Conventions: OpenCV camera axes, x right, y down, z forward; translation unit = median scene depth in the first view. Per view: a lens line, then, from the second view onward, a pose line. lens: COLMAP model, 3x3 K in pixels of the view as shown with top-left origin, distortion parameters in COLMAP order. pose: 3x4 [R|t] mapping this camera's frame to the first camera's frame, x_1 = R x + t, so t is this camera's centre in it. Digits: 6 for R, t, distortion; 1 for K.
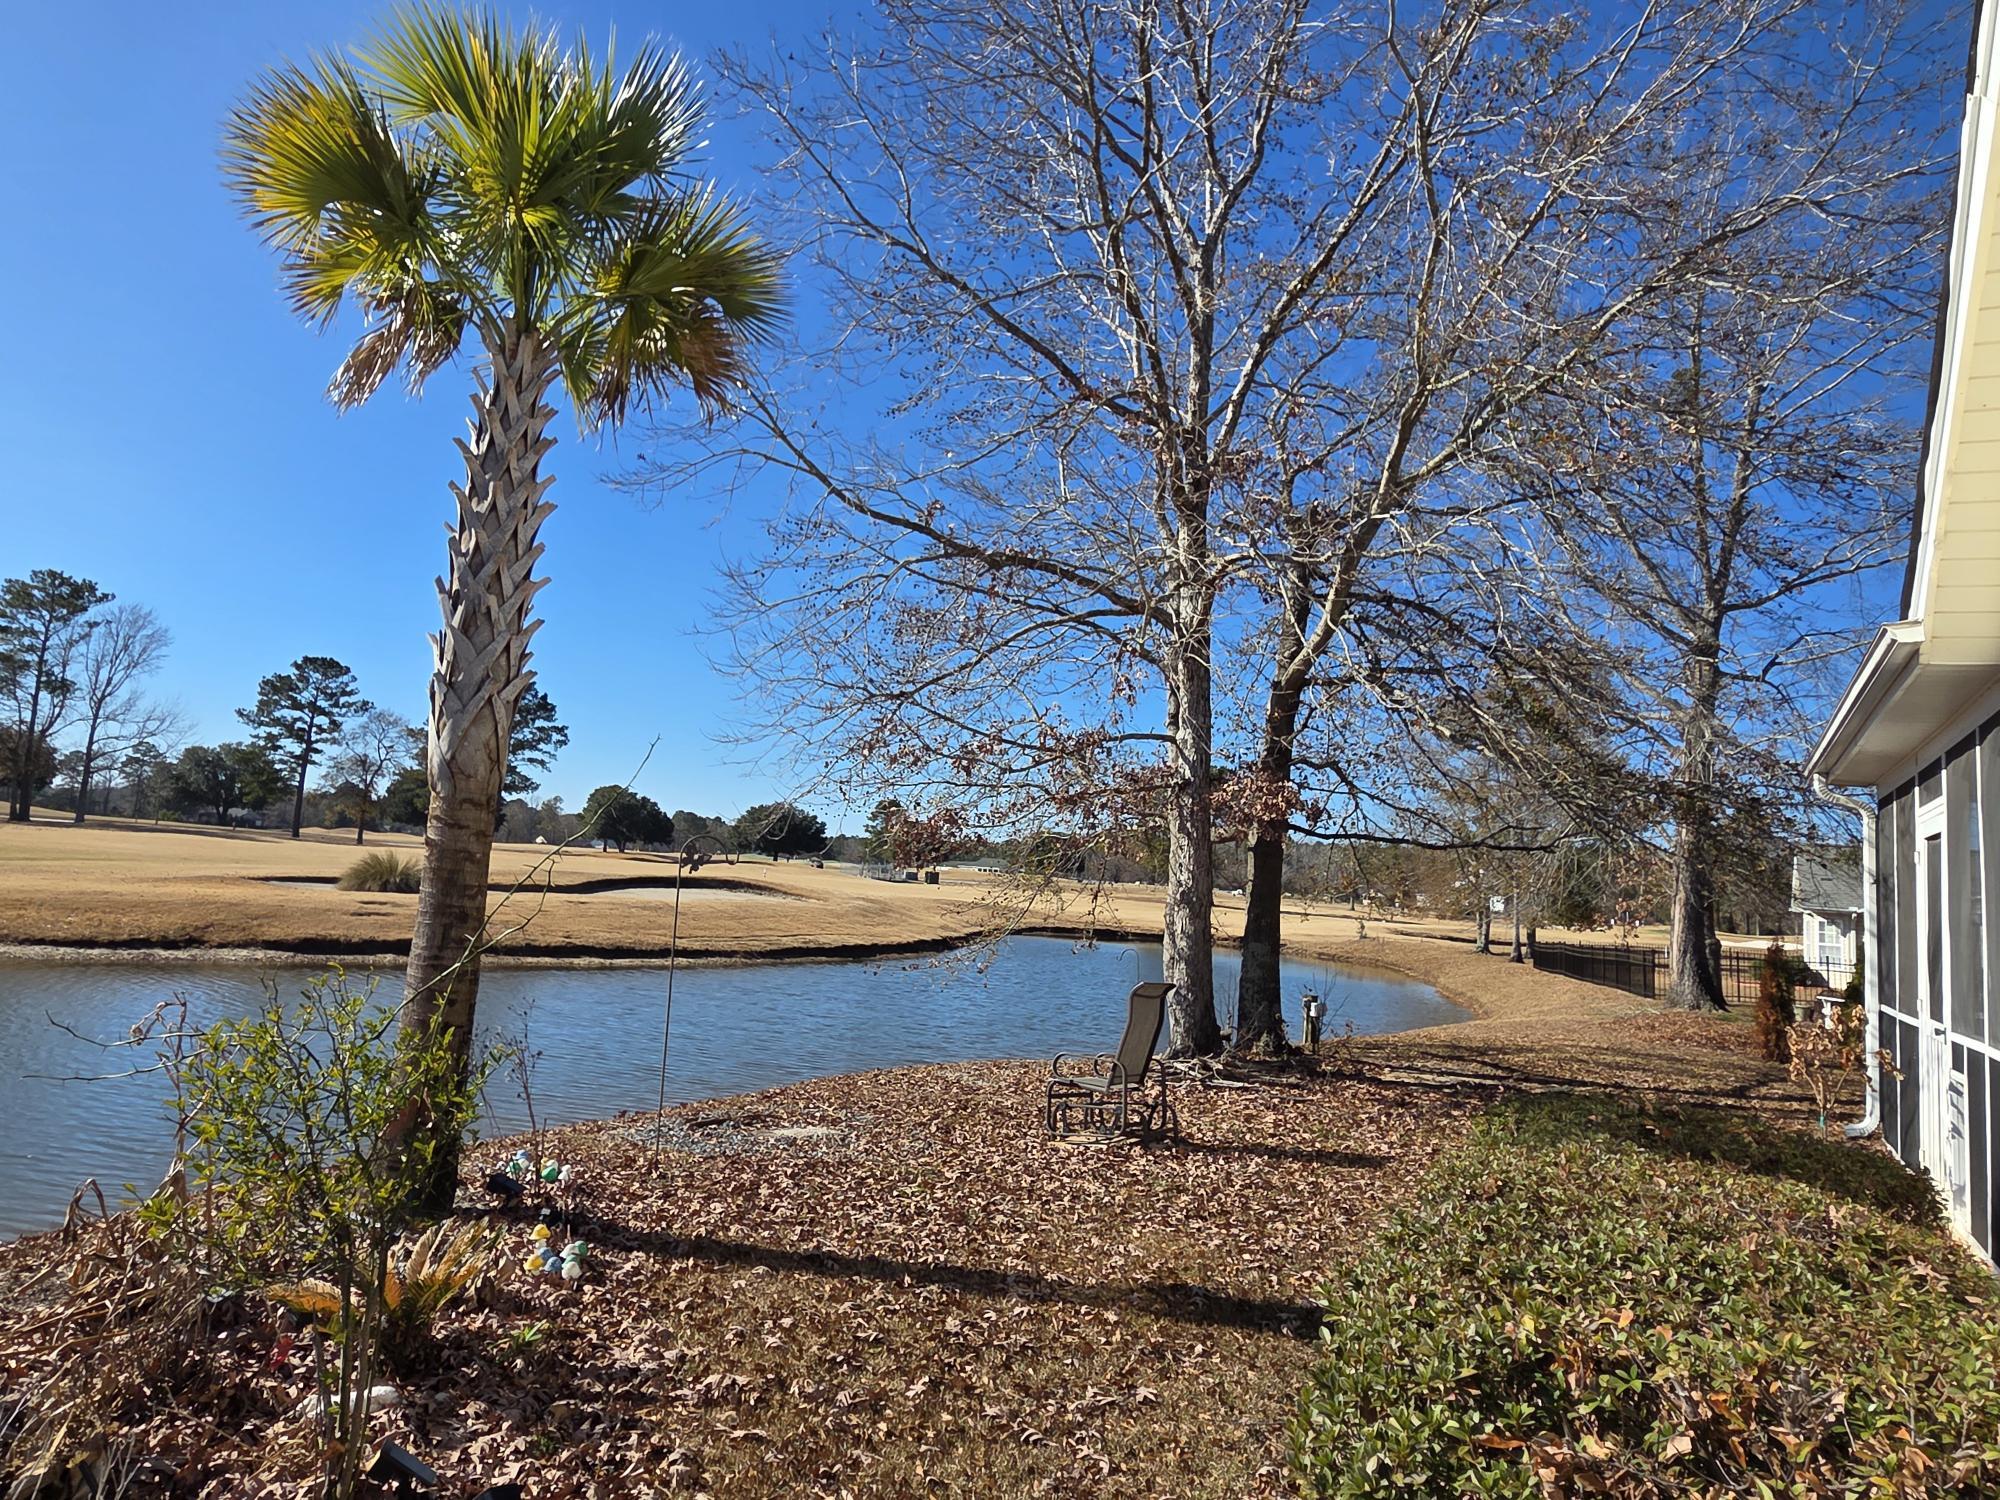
lens RADIAL K [[1176.0, 0, 1008.5], [0, 1176.0, 744.8], [0, 0, 1]] dist [0.008676, 0.001277]
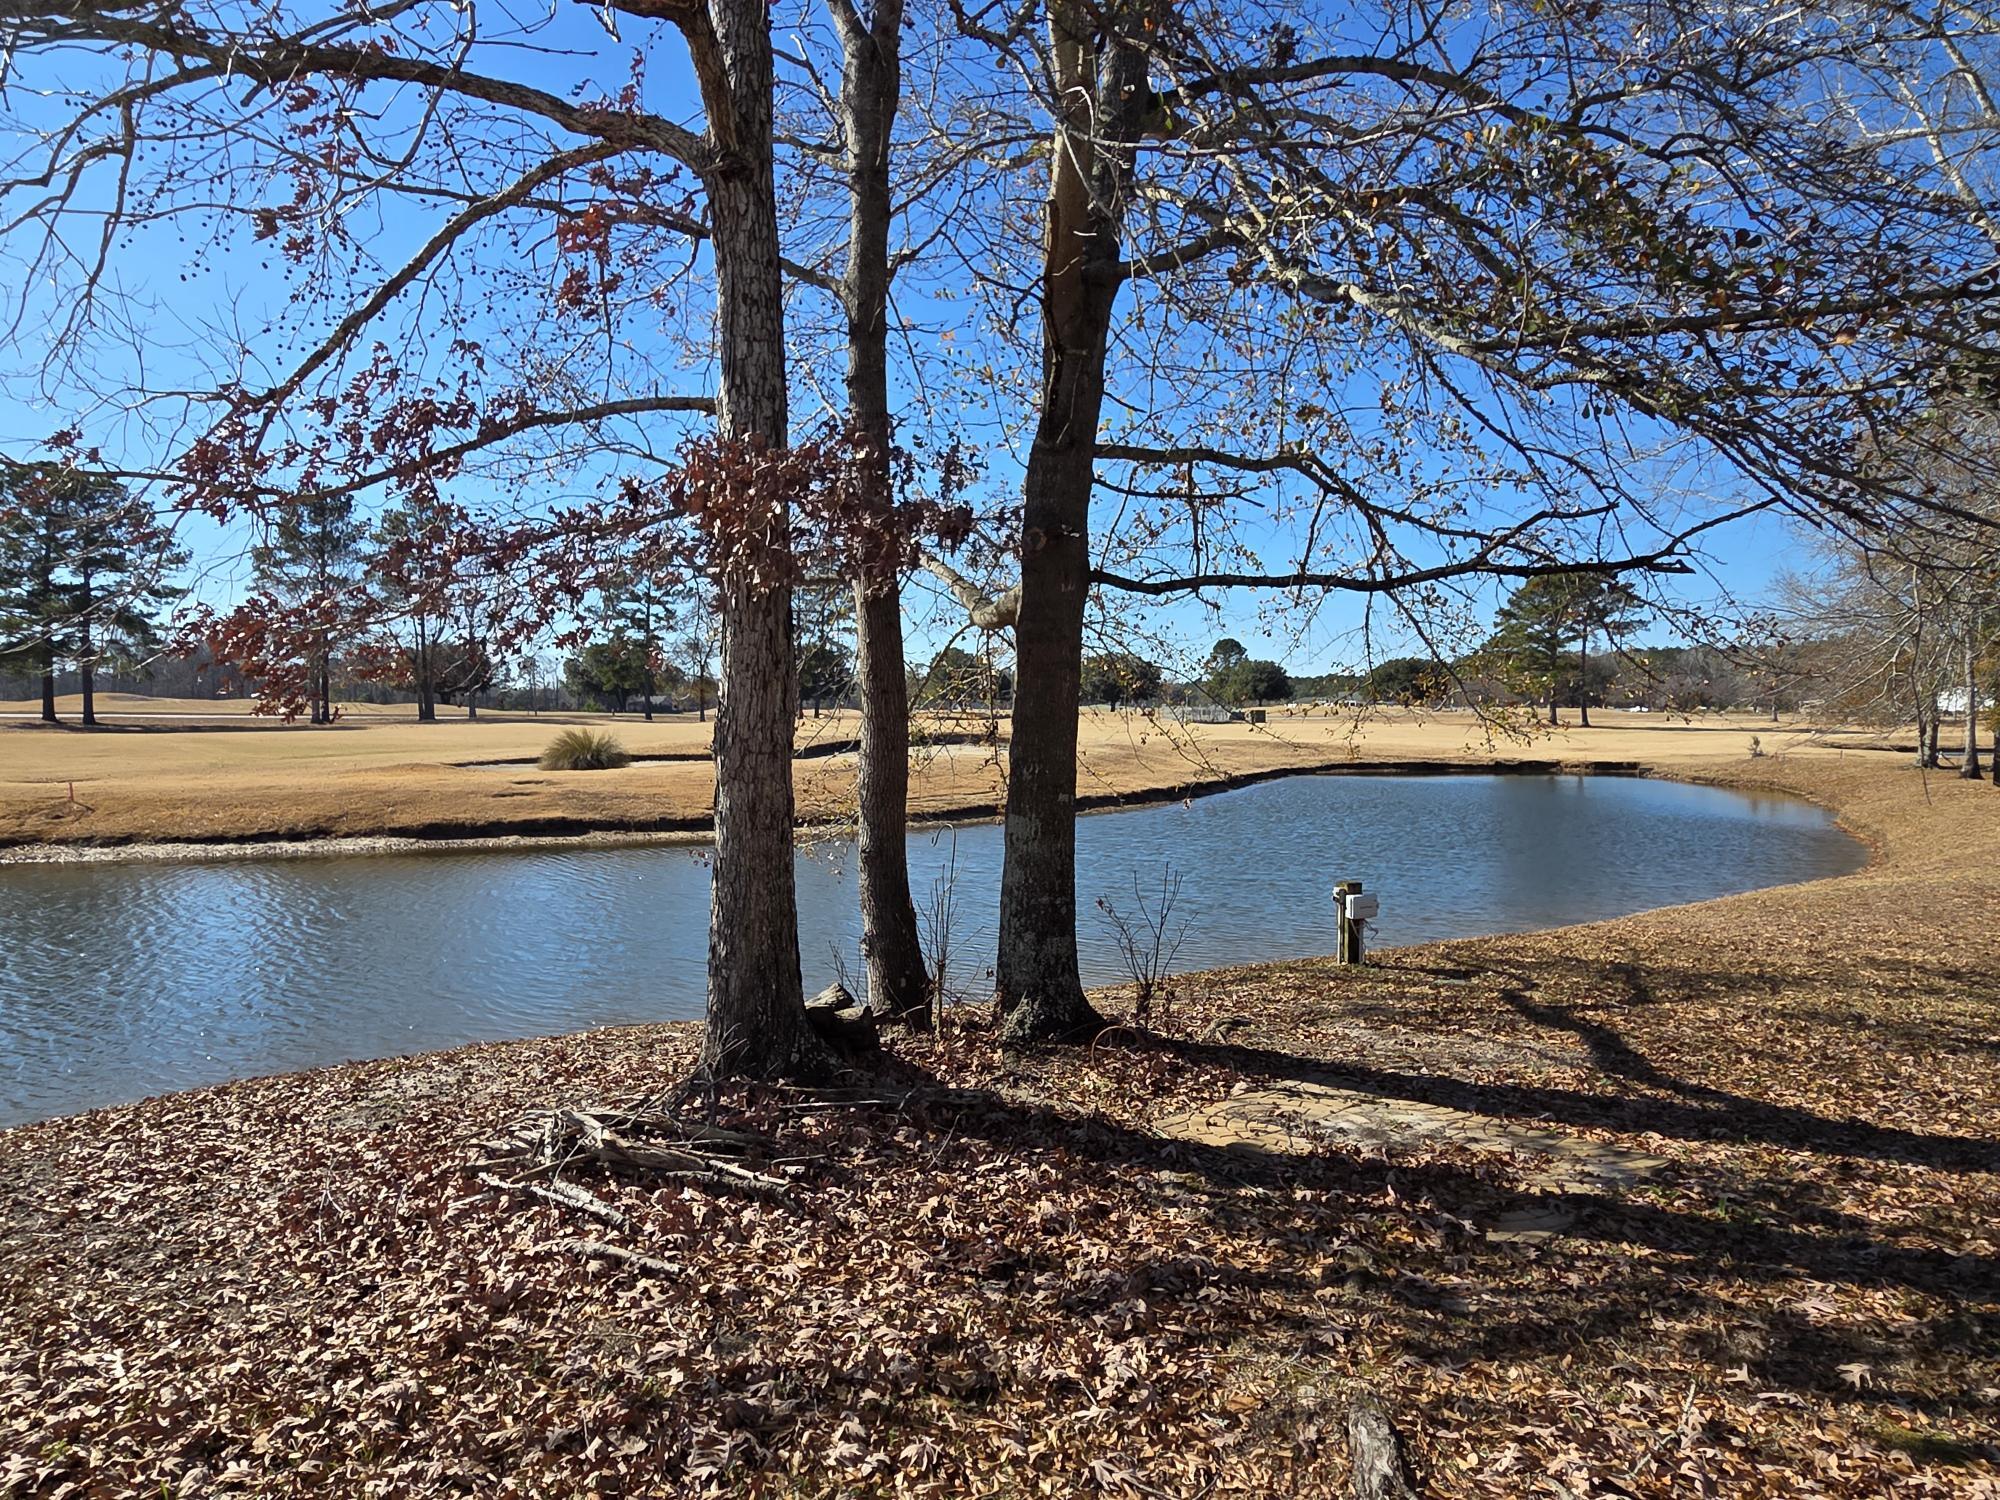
lens RADIAL K [[1176.0, 0, 1008.5], [0, 1176.0, 744.8], [0, 0, 1]] dist [0.008676, 0.001277]
pose [[0.950915, -0.059761, -0.303628, 0.071905], [0.098962, 0.988377, 0.115398, 0.016148], [0.293202, -0.139781, 0.945777, 0.106759]]
